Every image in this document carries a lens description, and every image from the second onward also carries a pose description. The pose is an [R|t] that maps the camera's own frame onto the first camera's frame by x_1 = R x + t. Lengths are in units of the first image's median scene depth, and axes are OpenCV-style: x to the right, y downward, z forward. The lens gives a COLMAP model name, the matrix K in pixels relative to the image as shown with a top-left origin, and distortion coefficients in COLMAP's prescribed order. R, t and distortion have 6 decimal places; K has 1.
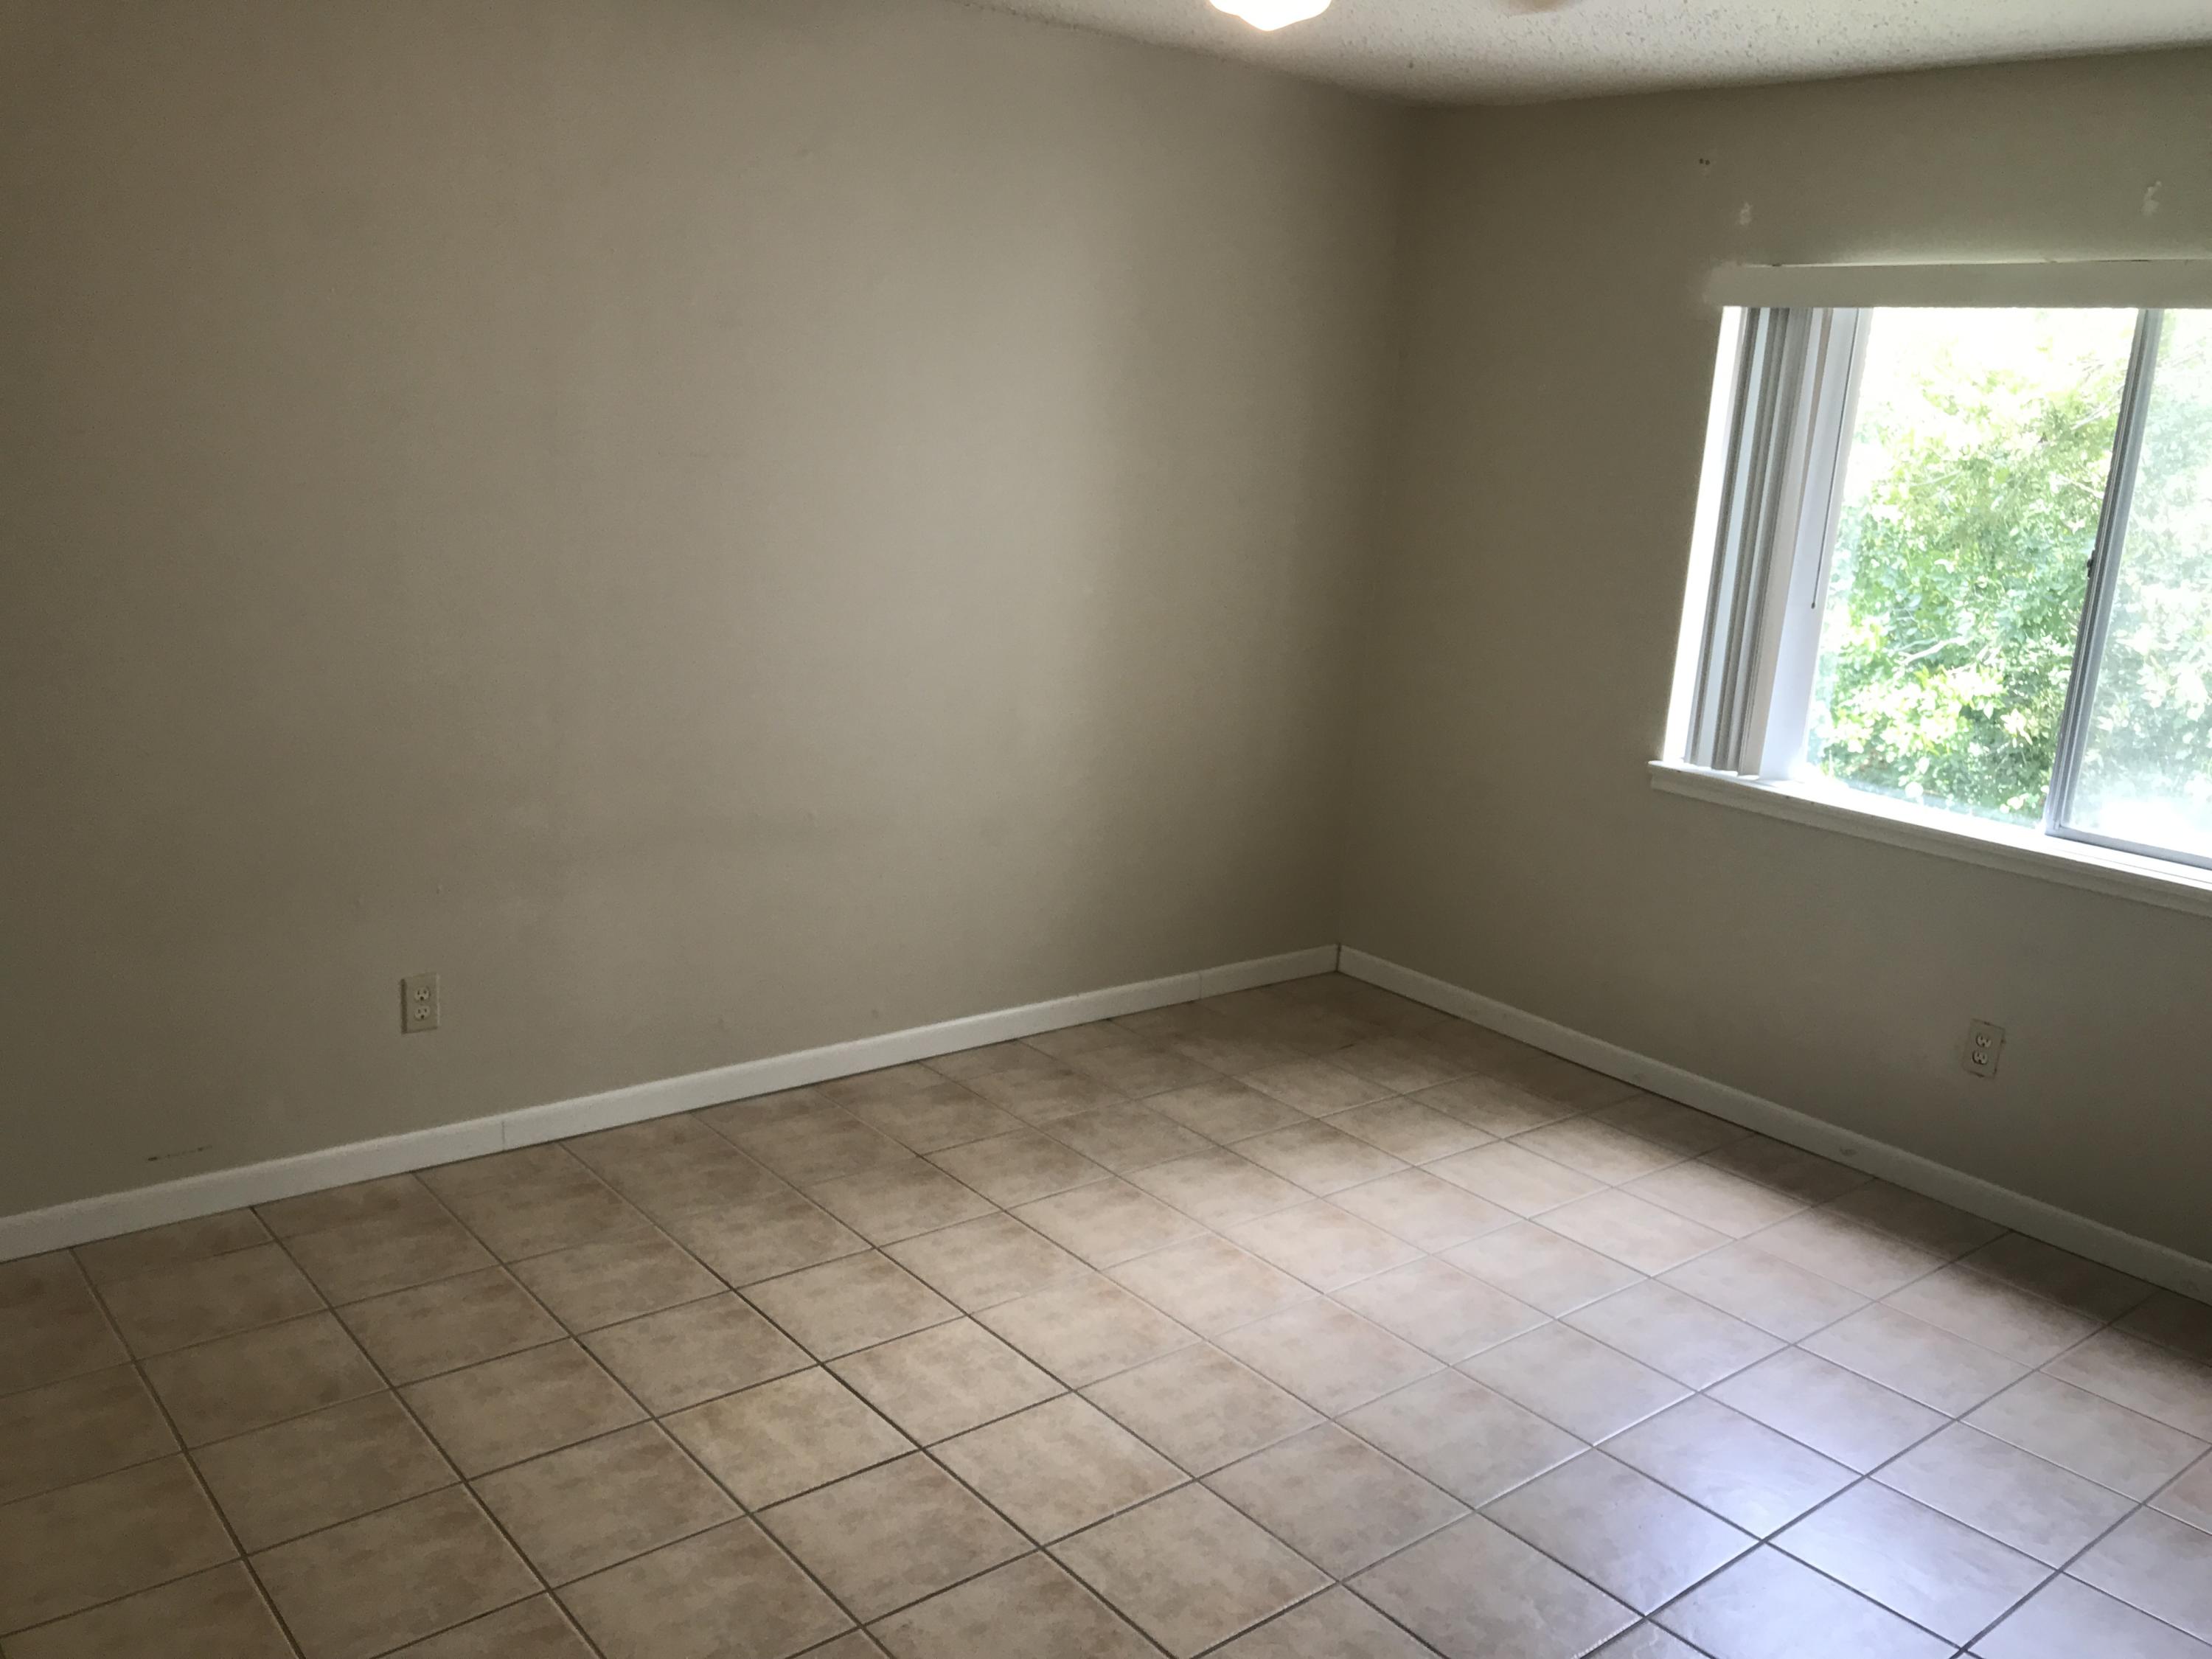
lens RADIAL K [[1839.5, 0, 1110.3], [0, 1839.5, 833.6], [0, 0, 1]] dist [0.051680, -0.059408]
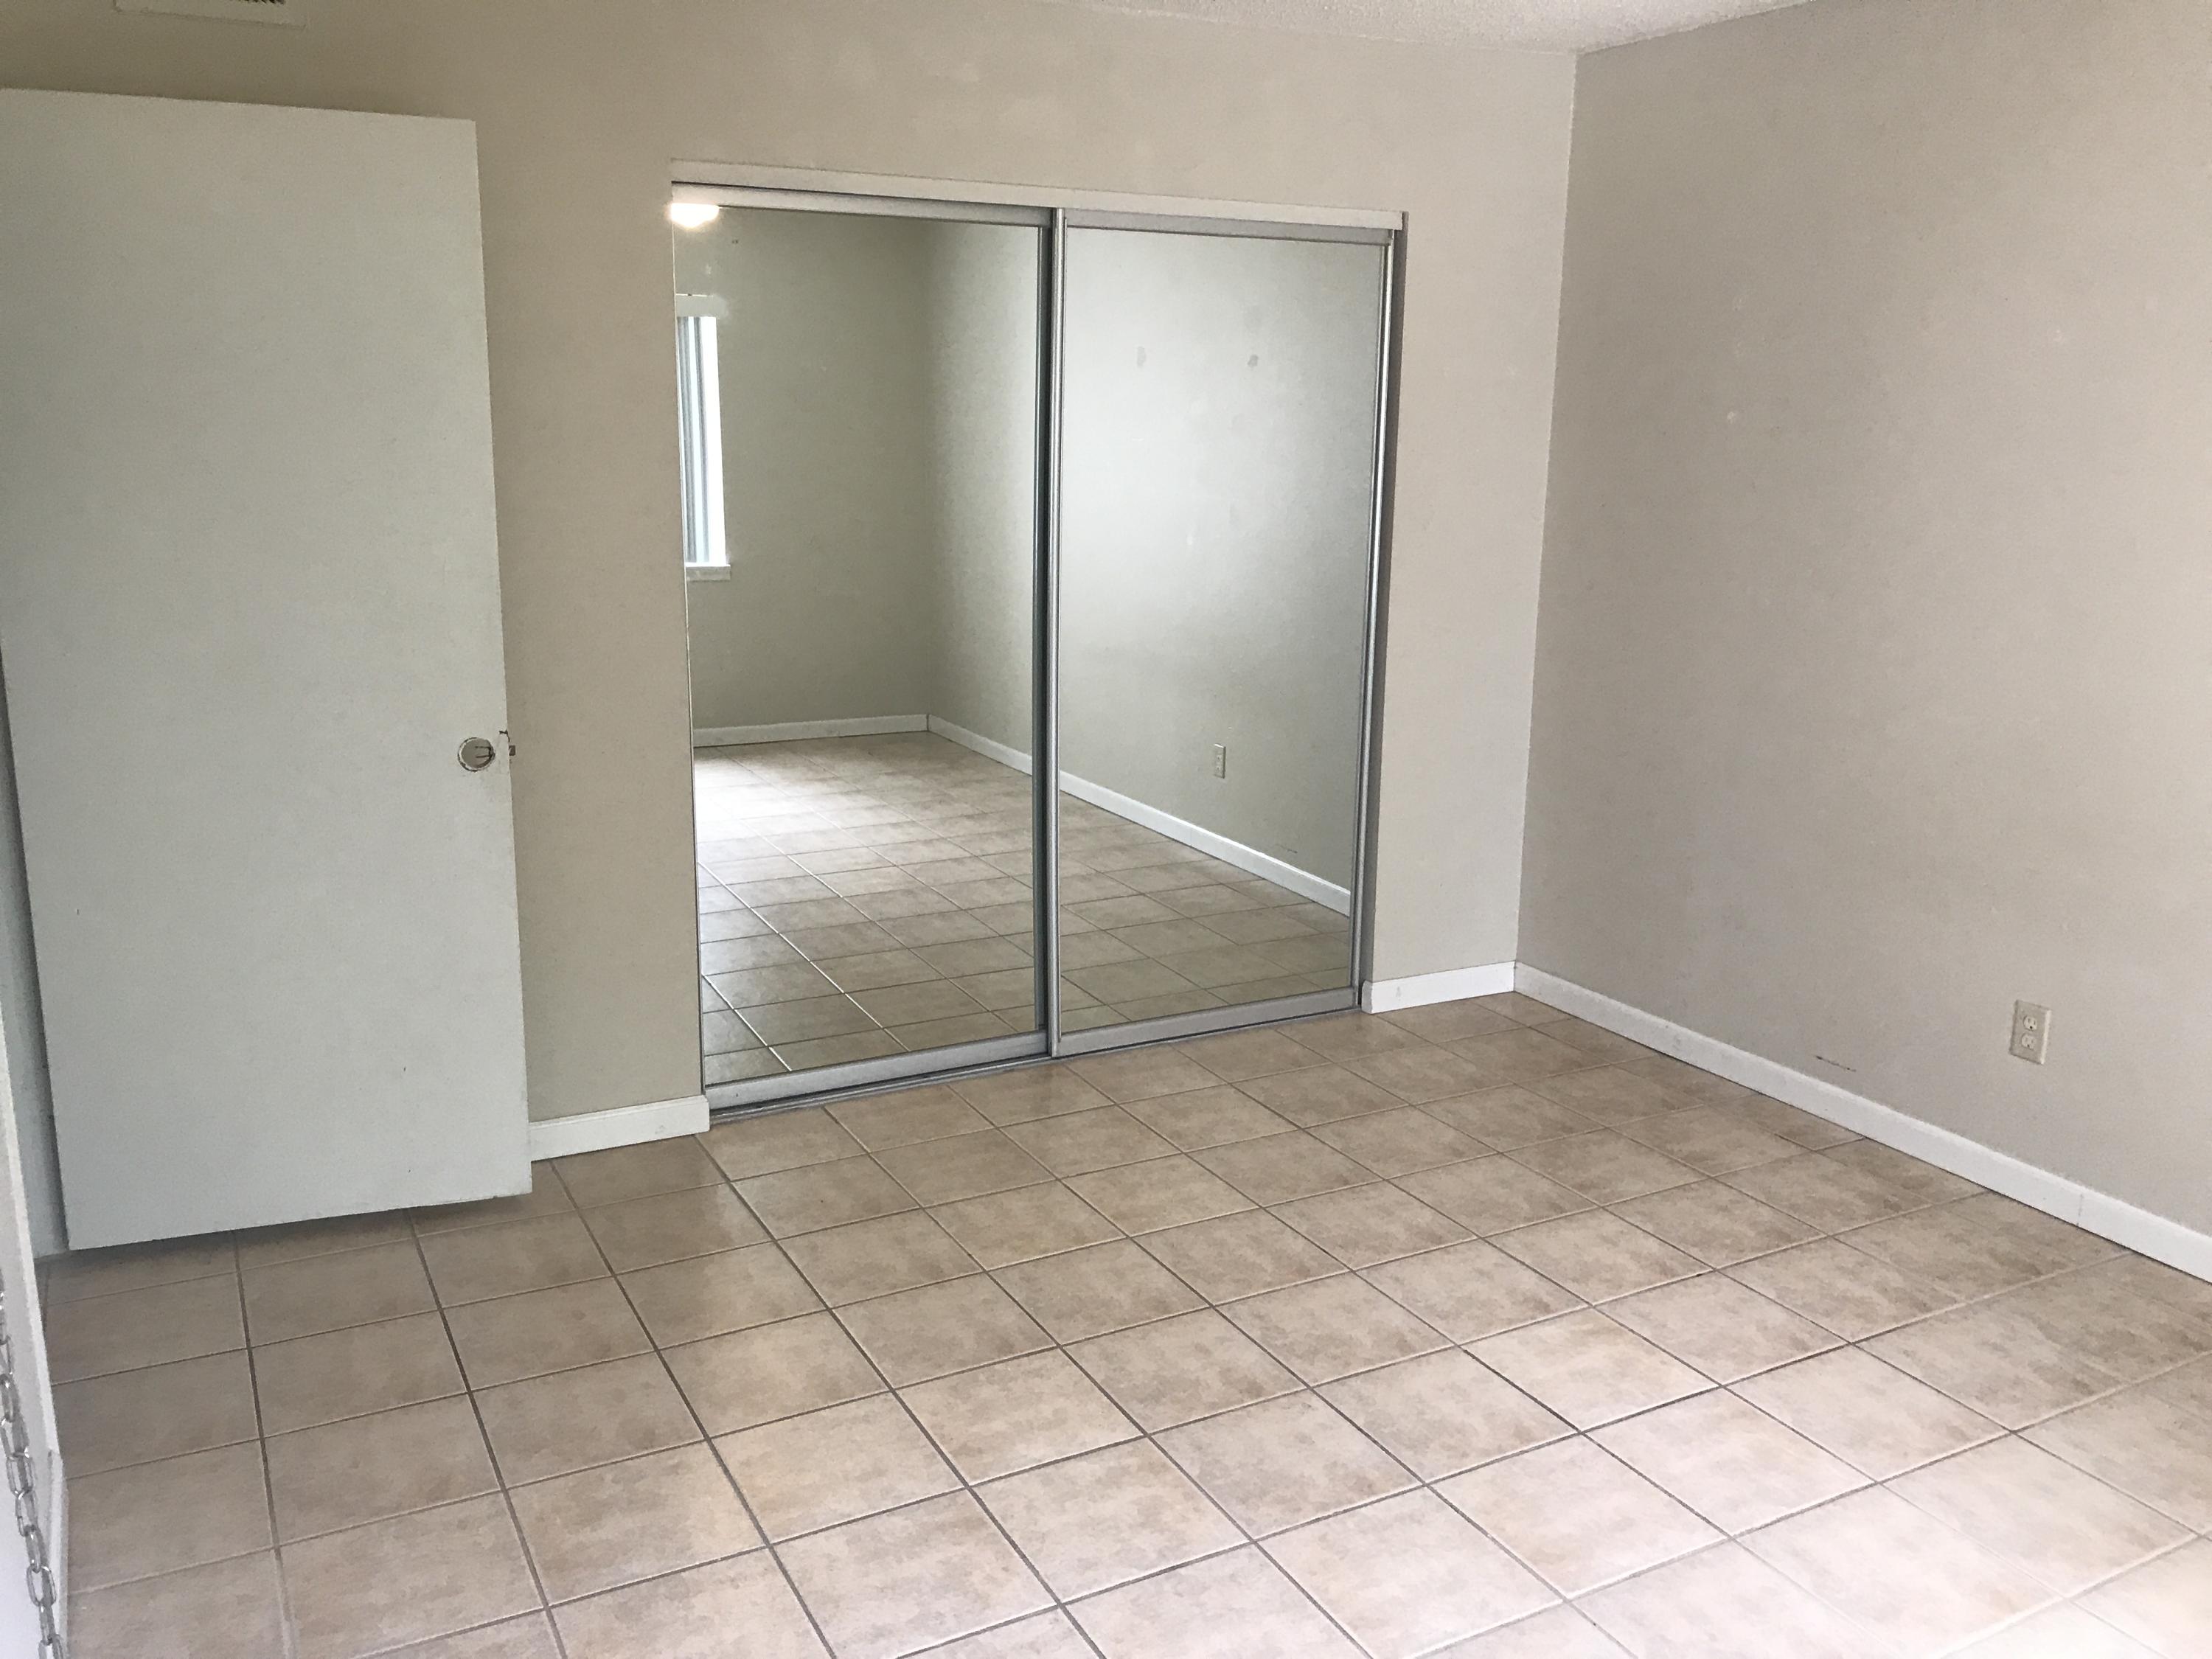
lens RADIAL K [[1839.5, 0, 1110.7], [0, 1839.5, 824.9], [0, 0, 1]] dist [0.051680, -0.059408]
pose [[-0.202927, 0.147495, -0.968022, 0.759398], [-0.257805, 0.945664, 0.198132, -0.094292], [0.944646, 0.289768, -0.153876, 0.723508]]
